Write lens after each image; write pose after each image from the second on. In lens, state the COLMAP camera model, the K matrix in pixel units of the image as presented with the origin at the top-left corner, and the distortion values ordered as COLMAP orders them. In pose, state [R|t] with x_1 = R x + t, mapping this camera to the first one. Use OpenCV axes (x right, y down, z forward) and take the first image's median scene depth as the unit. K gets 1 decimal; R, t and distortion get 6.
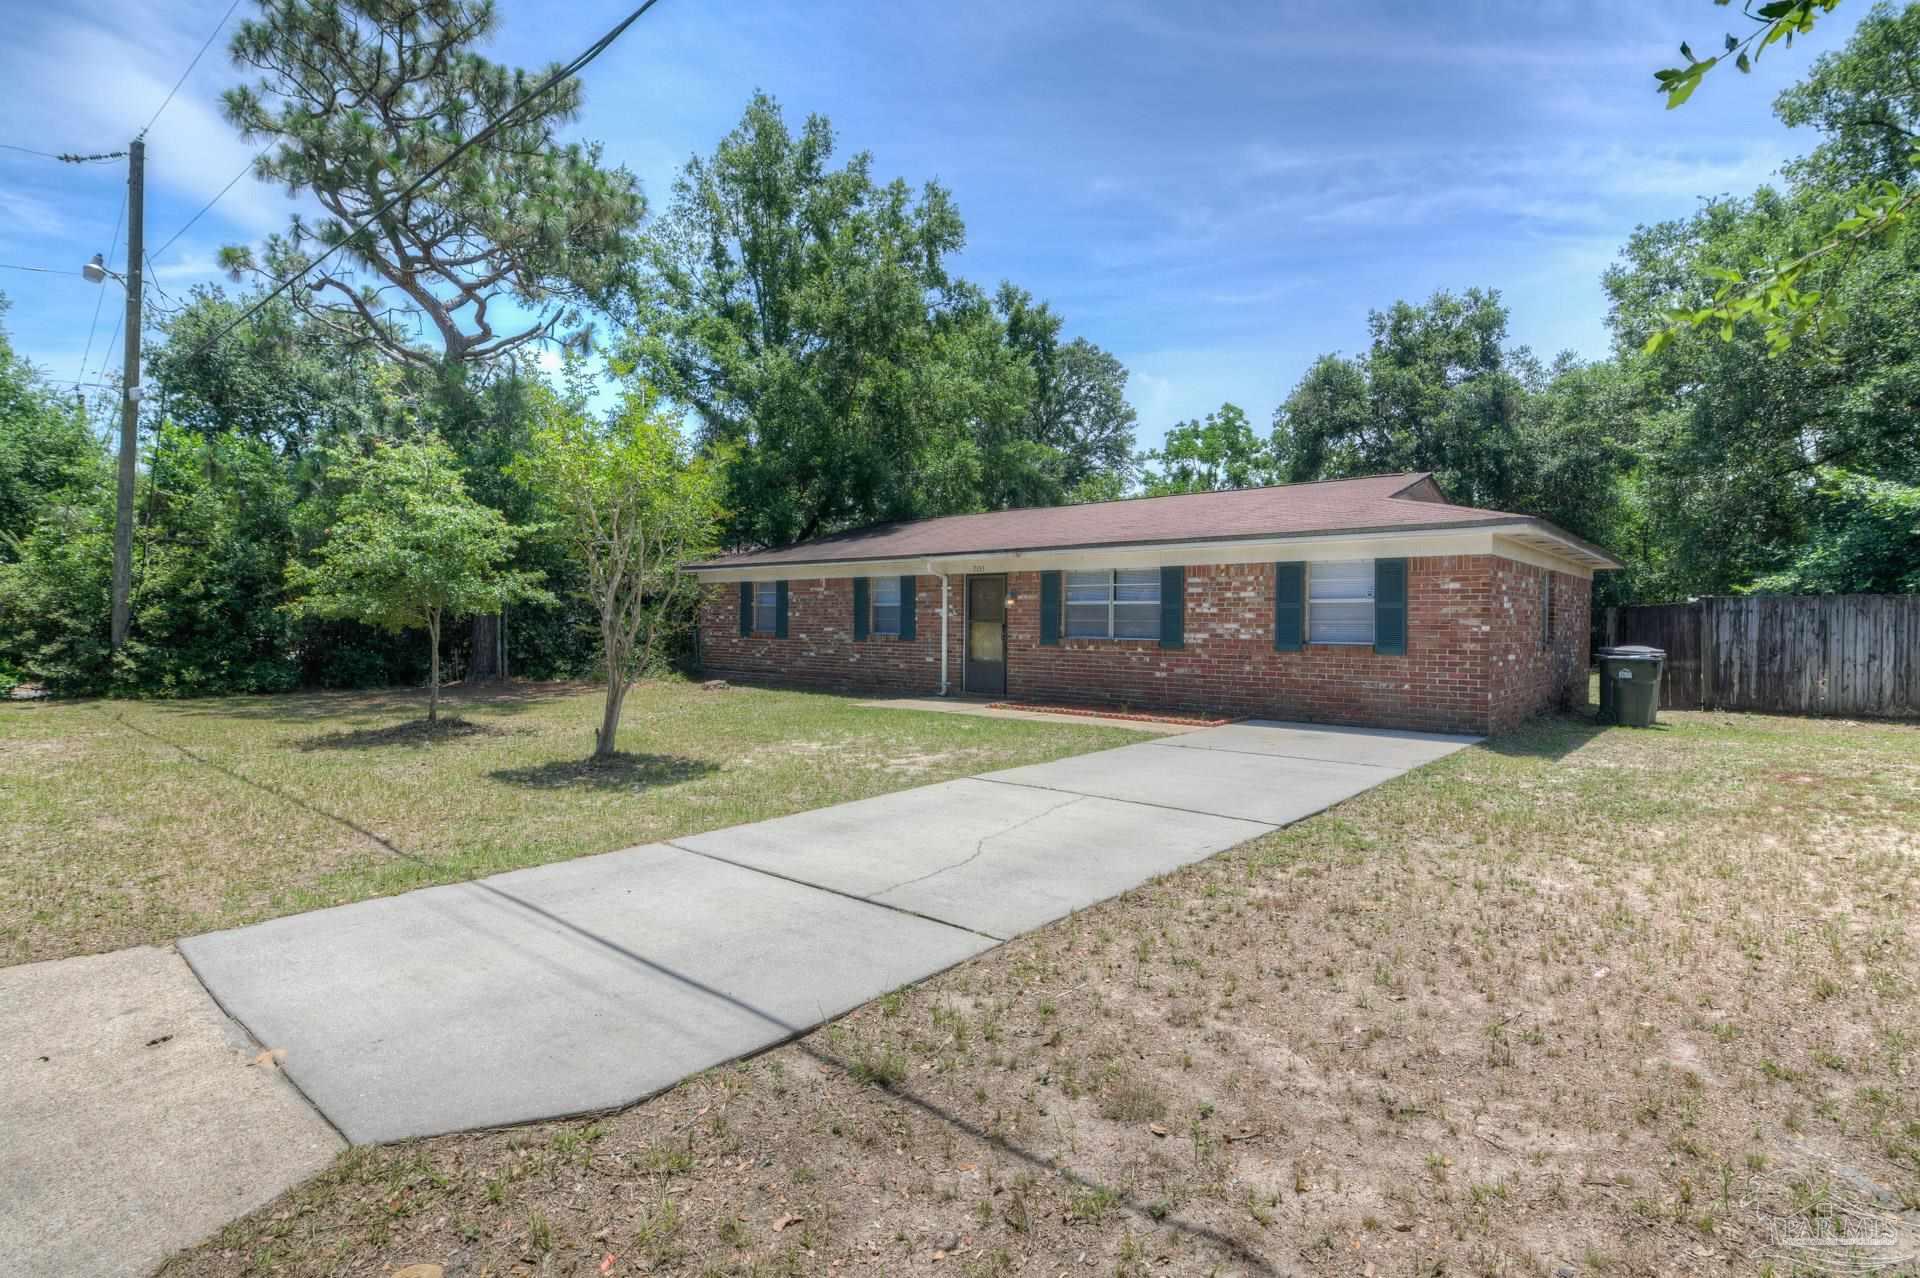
lens RADIAL K [[933.0, 0, 944.4], [0, 933.0, 625.3], [0, 0, 1]] dist [-0.002147, -0.003142]
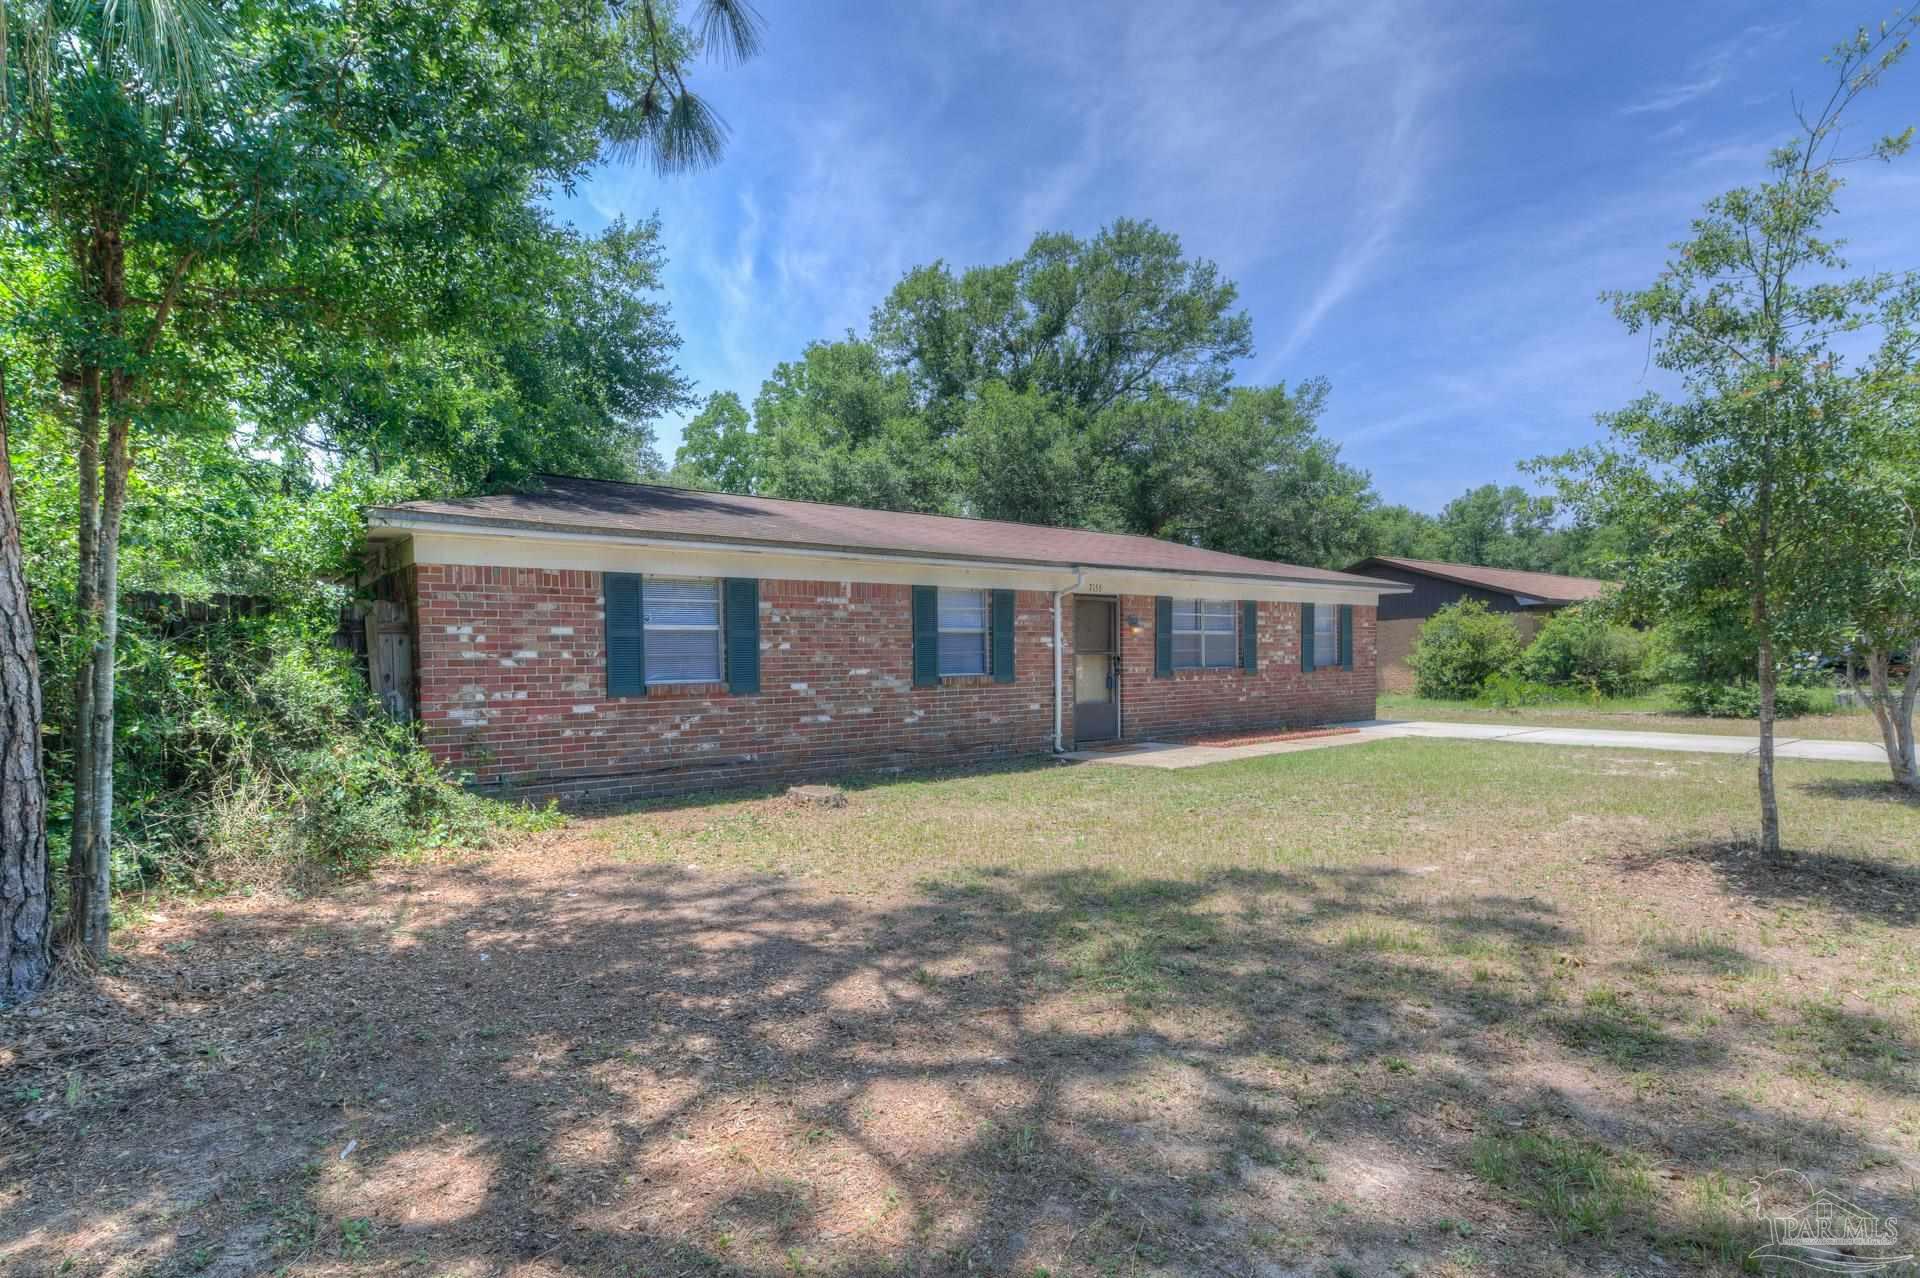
lens RADIAL K [[933.0, 0, 905.5], [0, 933.0, 658.4], [0, 0, 1]] dist [-0.002147, -0.003142]
pose [[0.205761, -0.021004, 0.978377, -0.857132], [0.010736, 0.999758, 0.019205, -0.018732], [-0.978543, 0.006553, 0.205937, 1.084878]]
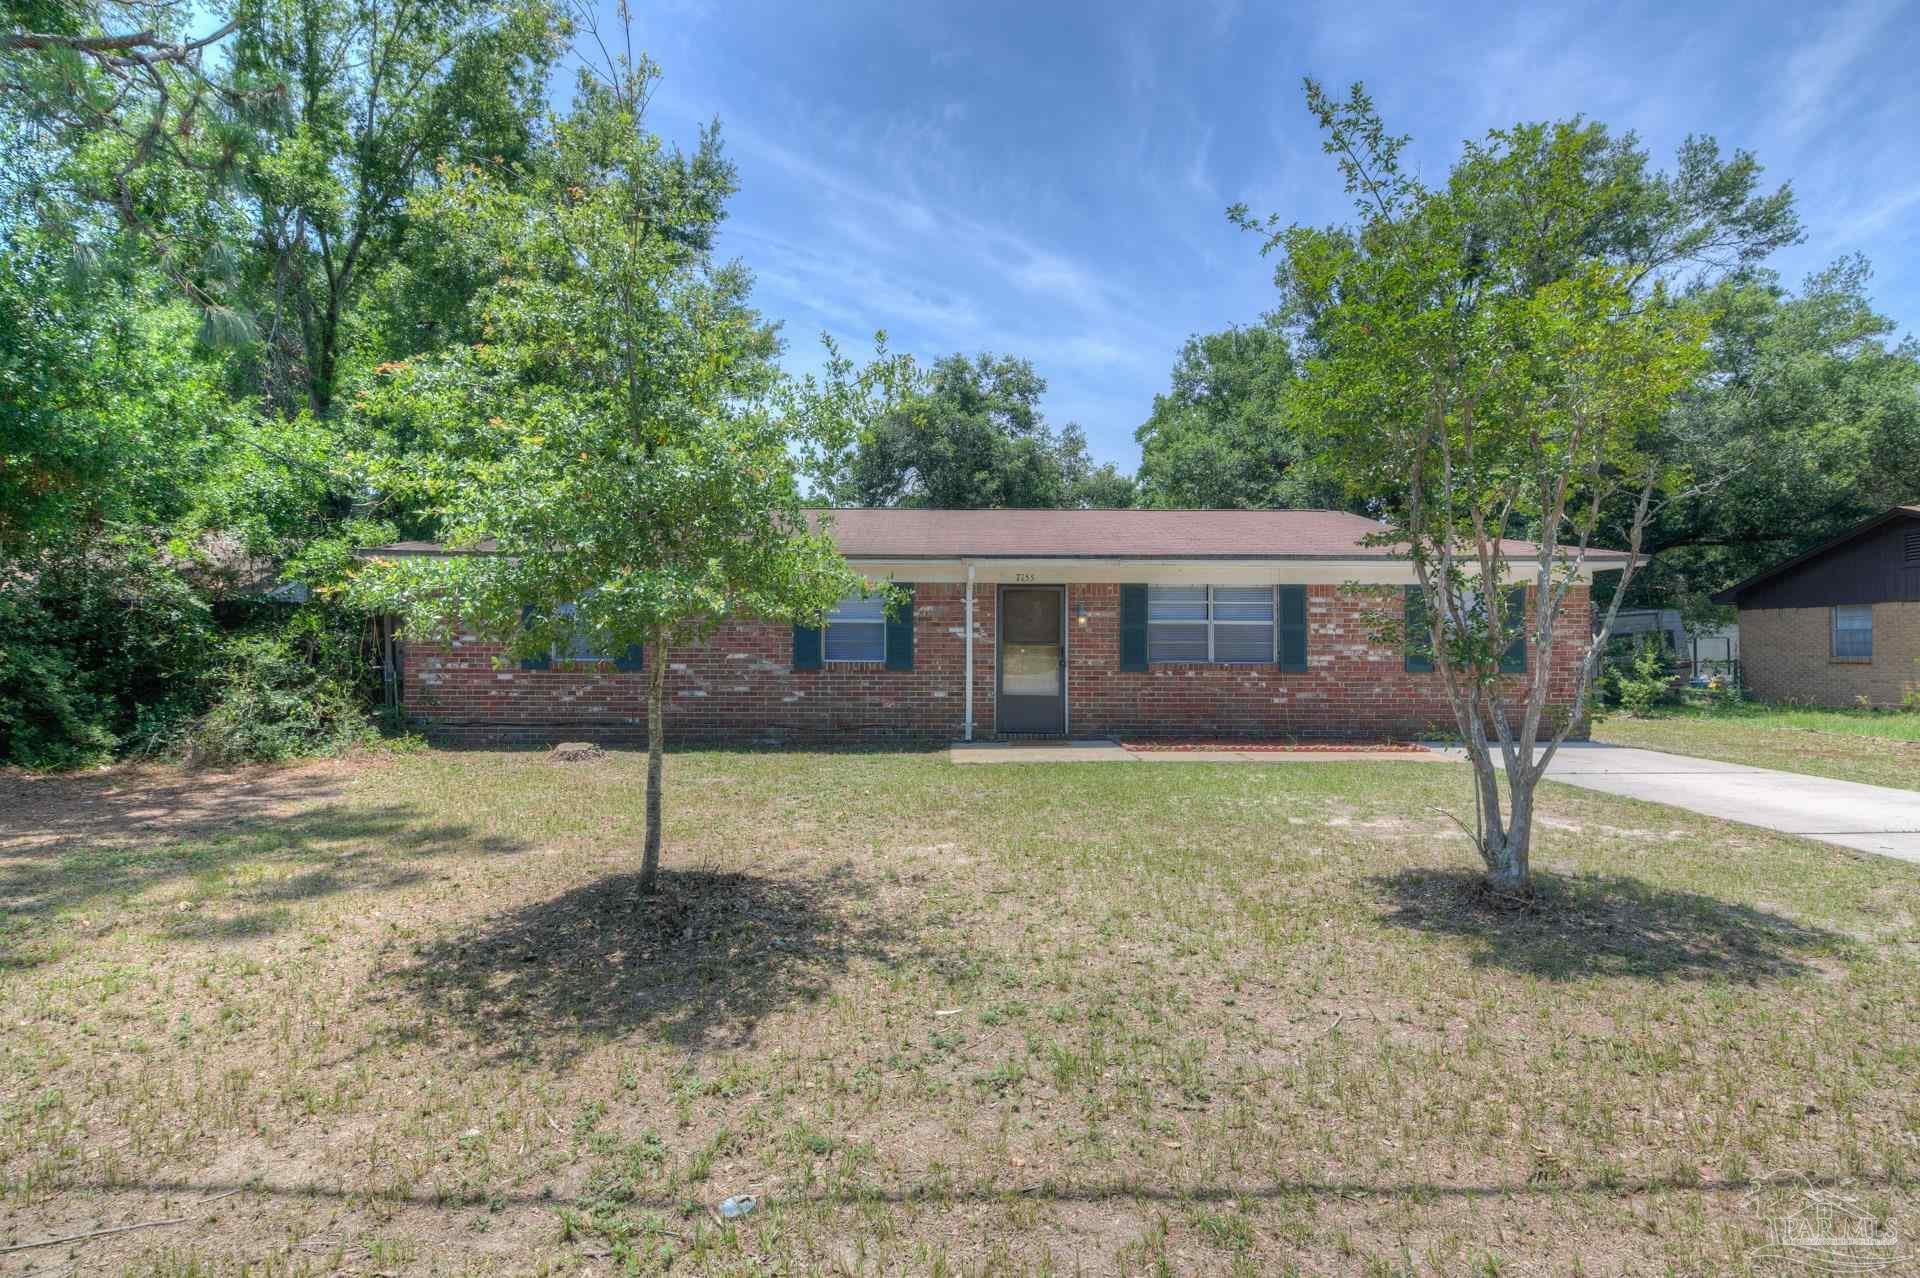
lens RADIAL K [[933.0, 0, 955.1], [0, 933.0, 627.5], [0, 0, 1]] dist [-0.002147, -0.003142]
pose [[0.740557, 0.013591, 0.671856, -0.587659], [0.005813, 0.999628, -0.026628, 0.002763], [-0.671969, 0.023625, 0.740203, 0.495367]]
